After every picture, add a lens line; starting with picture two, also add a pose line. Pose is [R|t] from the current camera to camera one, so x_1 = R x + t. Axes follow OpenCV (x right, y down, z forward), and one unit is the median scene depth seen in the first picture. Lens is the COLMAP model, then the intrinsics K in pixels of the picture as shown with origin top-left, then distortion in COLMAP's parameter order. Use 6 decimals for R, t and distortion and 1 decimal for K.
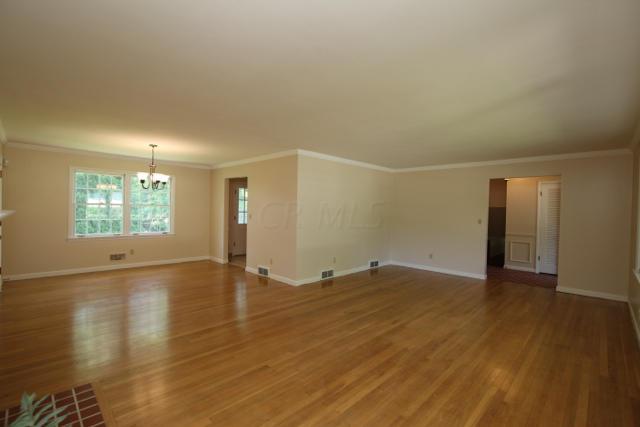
lens RADIAL K [[293.0, 0, 316.4], [0, 293.0, 213.5], [0, 0, 1]] dist [-0.002270, -0.000129]
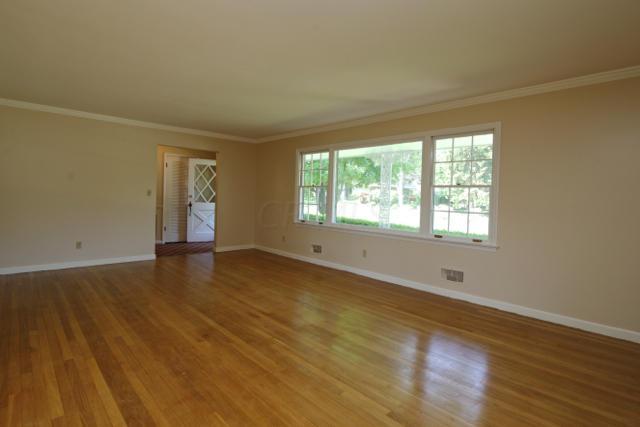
lens RADIAL K [[325.7, 0, 314.2], [0, 325.7, 192.1], [0, 0, 1]] dist [-0.017245, 0.001536]
pose [[0.044456, -0.008808, 0.998972, -0.549757], [-0.009037, 0.999917, 0.009218, 0.017804], [-0.998970, -0.009437, 0.044373, 0.711526]]
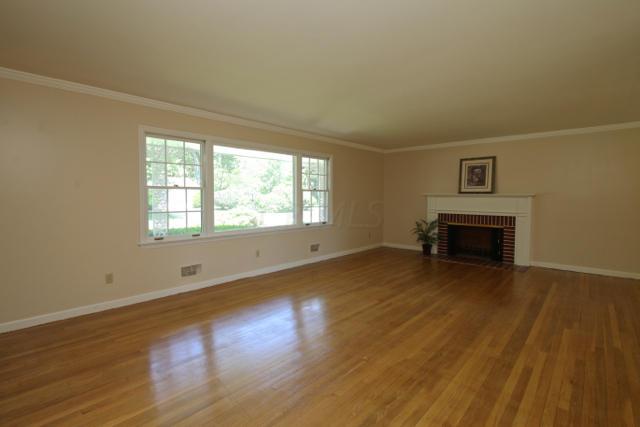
lens RADIAL K [[303.1, 0, 325.2], [0, 303.1, 208.2], [0, 0, 1]] dist [-0.016953, 0.000011]
pose [[-0.998634, -0.019583, -0.048435, 0.467373], [-0.021838, 0.998680, 0.046485, 0.018012], [0.047461, 0.047480, -0.997744, 1.729998]]
